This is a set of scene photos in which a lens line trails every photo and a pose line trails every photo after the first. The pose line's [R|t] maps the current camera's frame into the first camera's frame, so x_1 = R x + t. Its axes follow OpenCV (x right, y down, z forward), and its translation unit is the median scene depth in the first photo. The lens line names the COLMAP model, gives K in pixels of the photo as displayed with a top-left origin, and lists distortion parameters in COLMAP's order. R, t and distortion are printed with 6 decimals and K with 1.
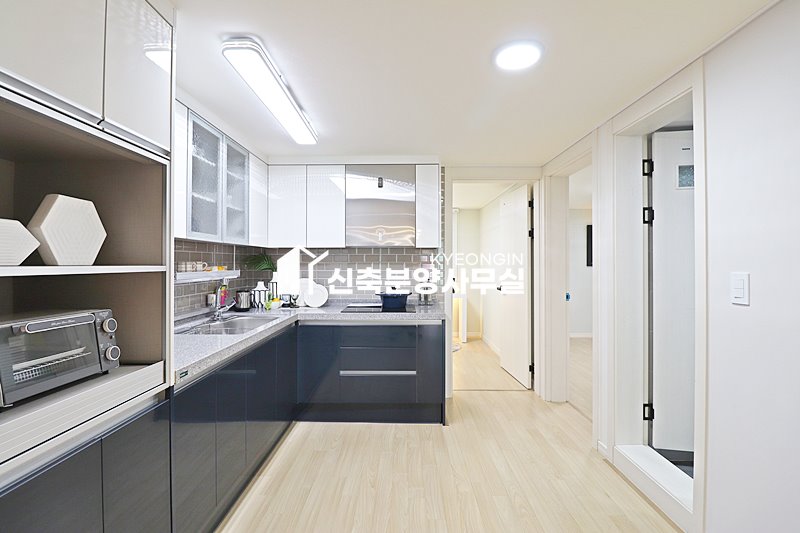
lens RADIAL K [[370.8, 0, 395.7], [0, 370.8, 264.4], [0, 0, 1]] dist [-0.004537, -0.007188]
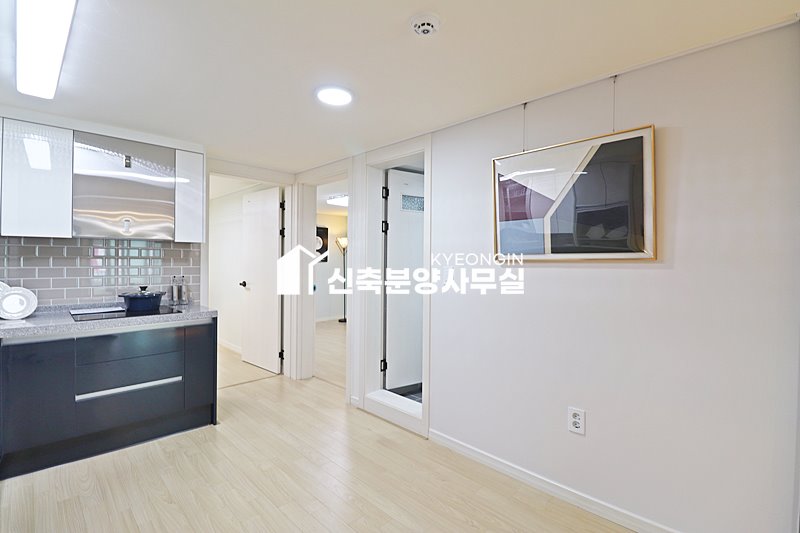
lens RADIAL K [[370.8, 0, 400.8], [0, 370.8, 267.0], [0, 0, 1]] dist [-0.004537, -0.007188]
pose [[0.692092, -0.006938, 0.721776, -0.221216], [-0.006928, 0.999844, 0.016253, -0.001065], [-0.721776, -0.016249, 0.691936, -0.021090]]
